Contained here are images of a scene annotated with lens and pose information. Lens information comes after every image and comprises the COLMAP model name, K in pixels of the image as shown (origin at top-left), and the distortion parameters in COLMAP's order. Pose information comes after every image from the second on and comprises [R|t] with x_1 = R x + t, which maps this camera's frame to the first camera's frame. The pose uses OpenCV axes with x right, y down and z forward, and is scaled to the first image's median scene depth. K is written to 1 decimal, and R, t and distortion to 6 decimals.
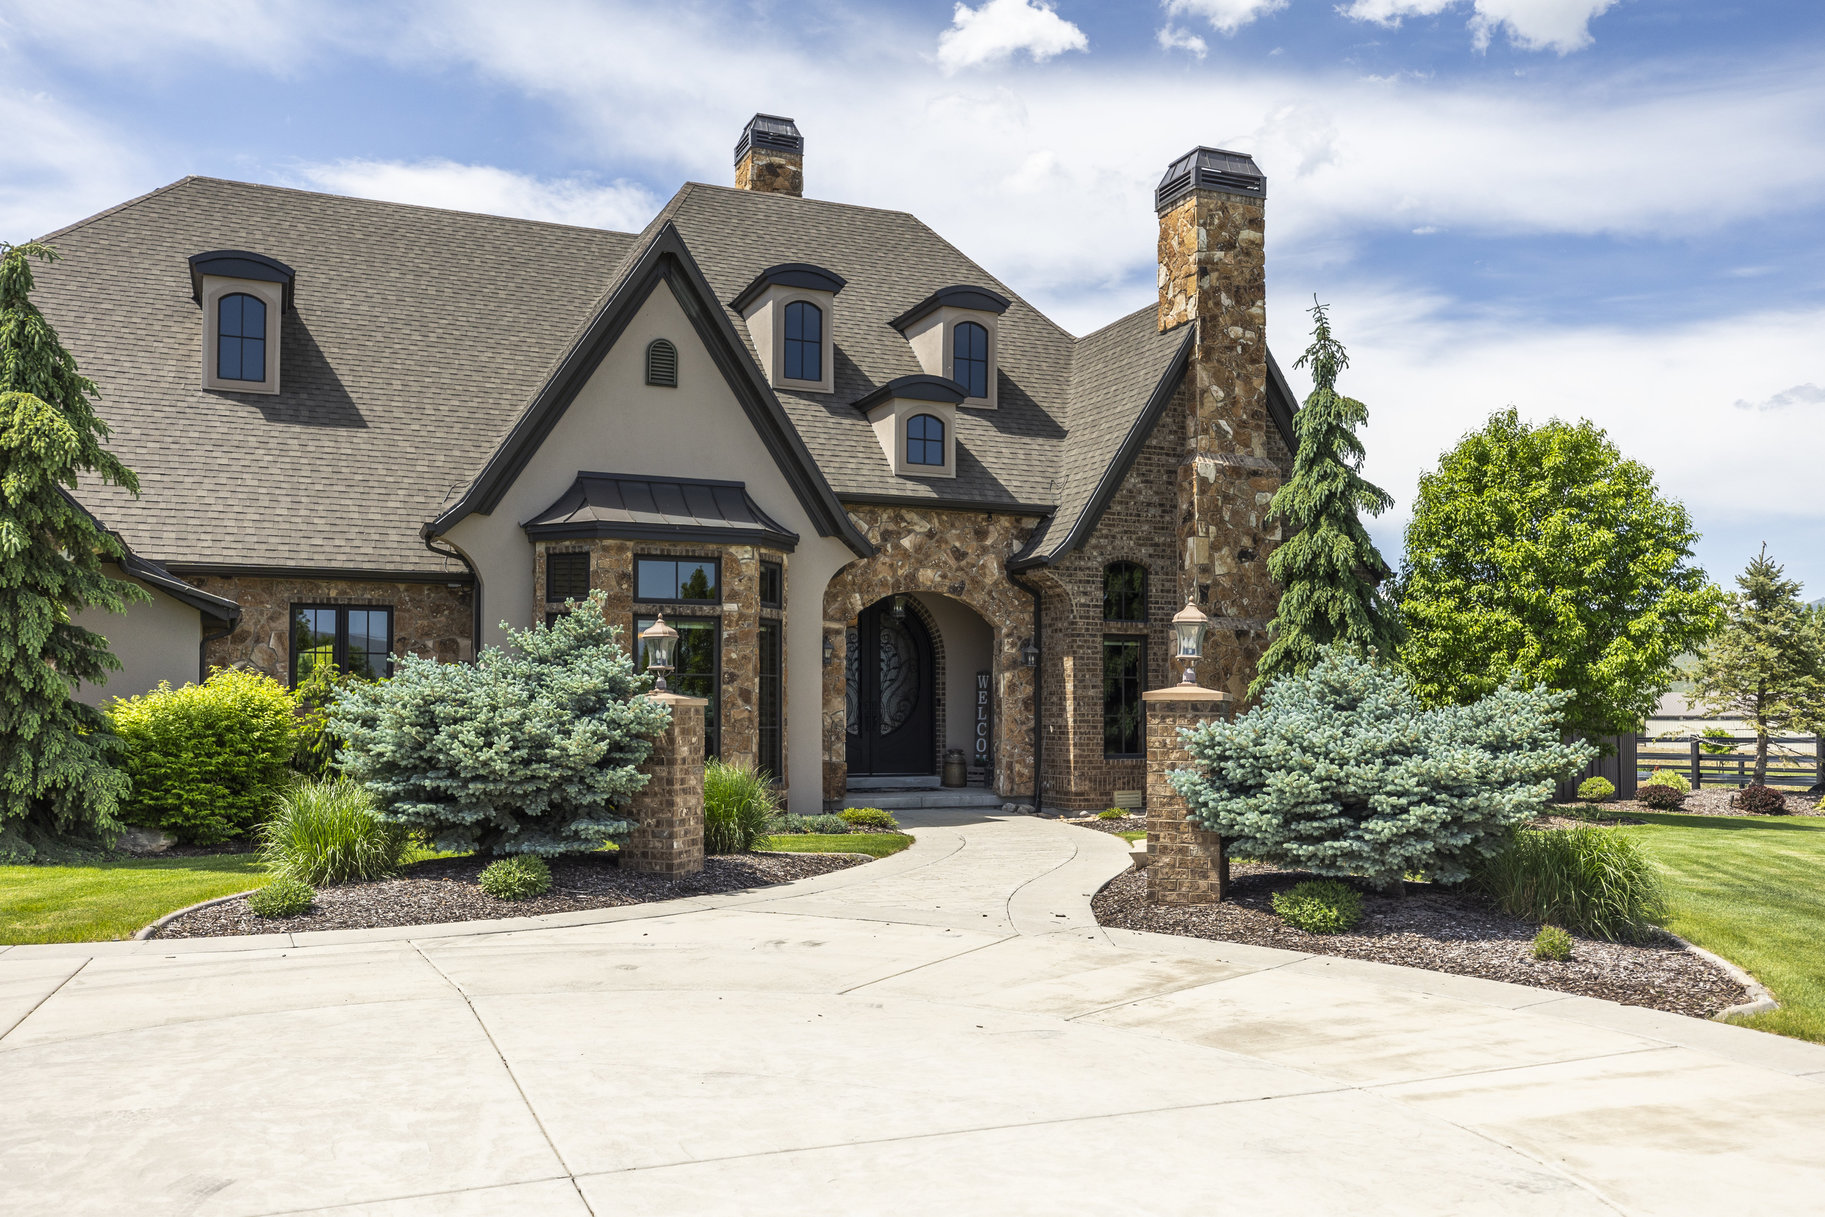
lens RADIAL K [[1501.7, 0, 902.3], [0, 1501.7, 674.4], [0, 0, 1]] dist [0.005939, -0.001278]
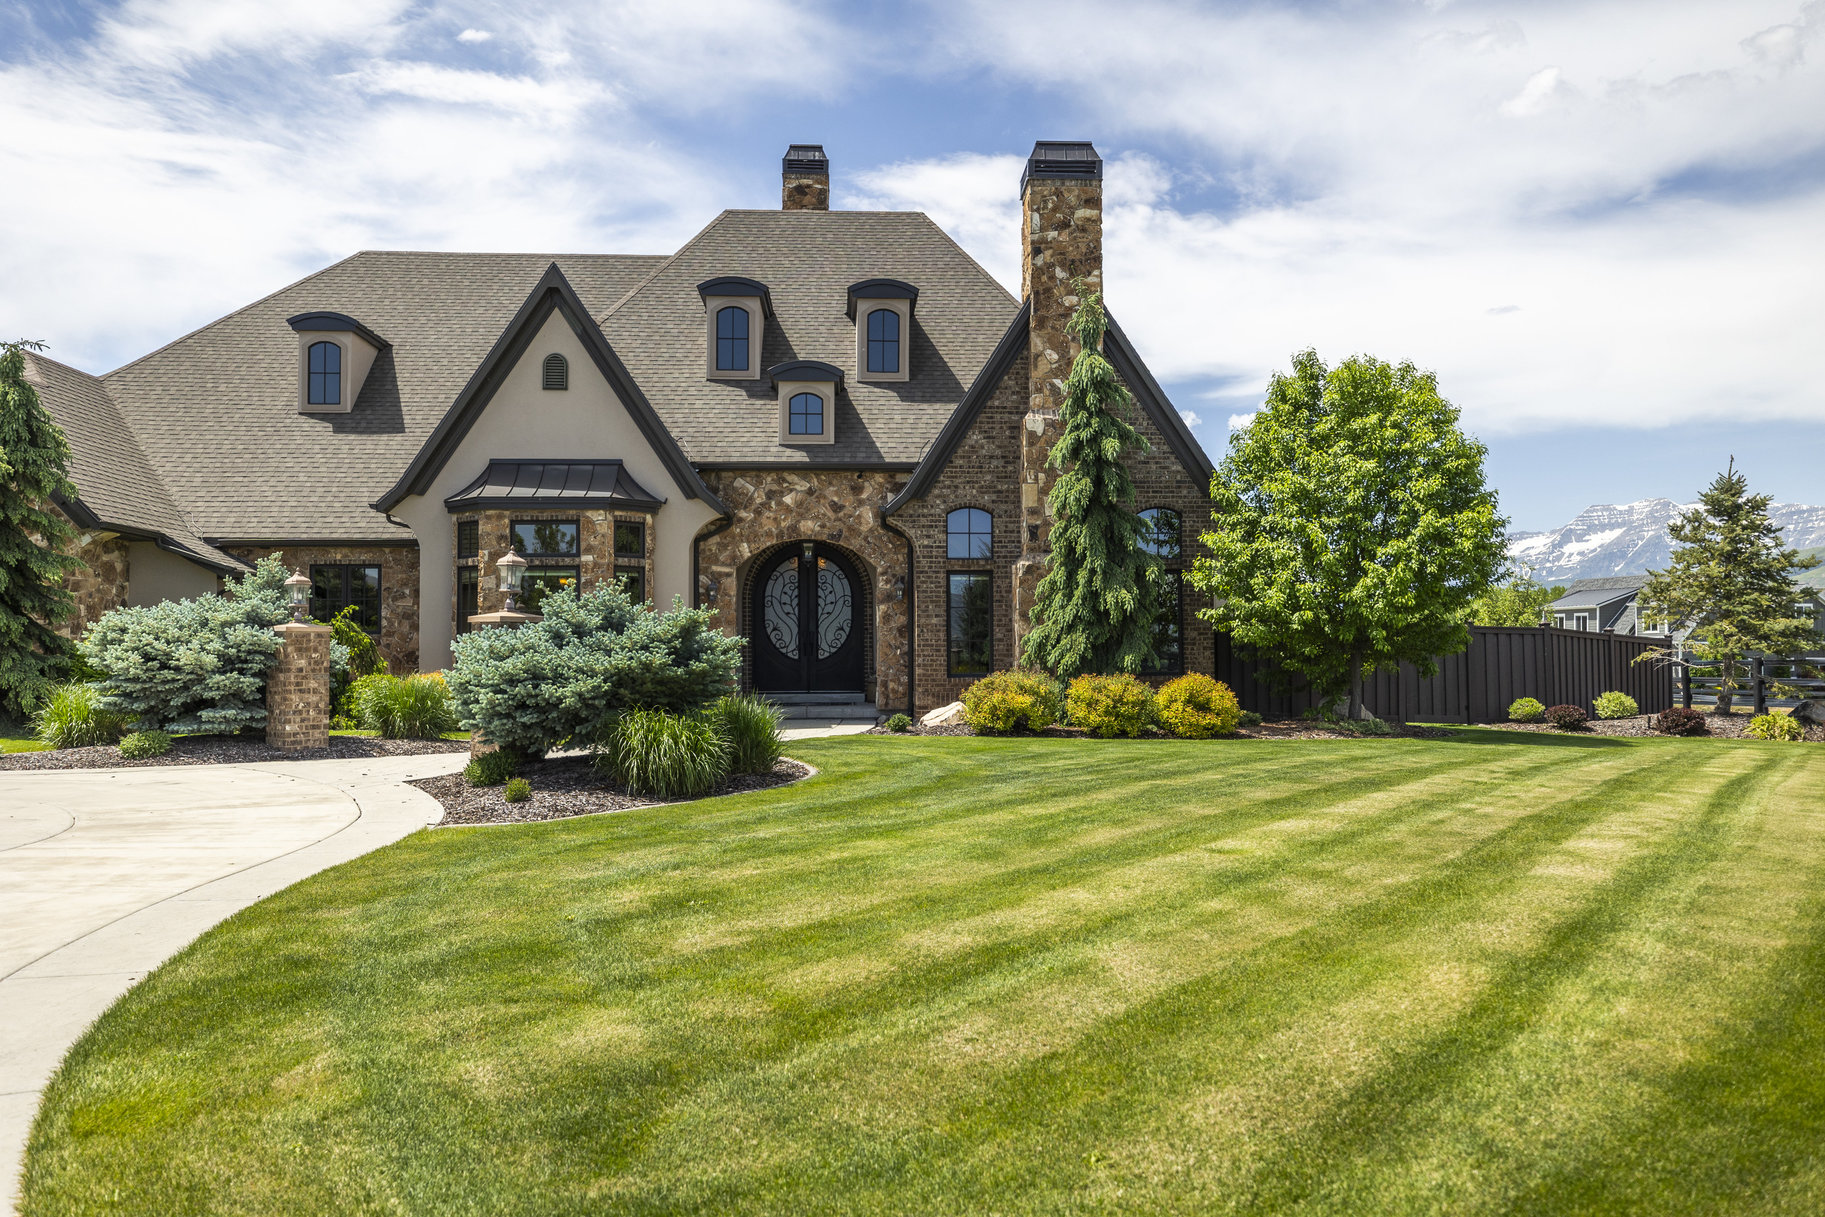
lens RADIAL K [[1411.7, 0, 912.5], [0, 1411.7, 608.5], [0, 0, 1]] dist [-0.004558, 0.005717]
pose [[0.941340, -0.016344, -0.337063, 0.471103], [0.015206, 0.999866, -0.006017, 0.008560], [0.337116, 0.000539, 0.941463, -0.040701]]
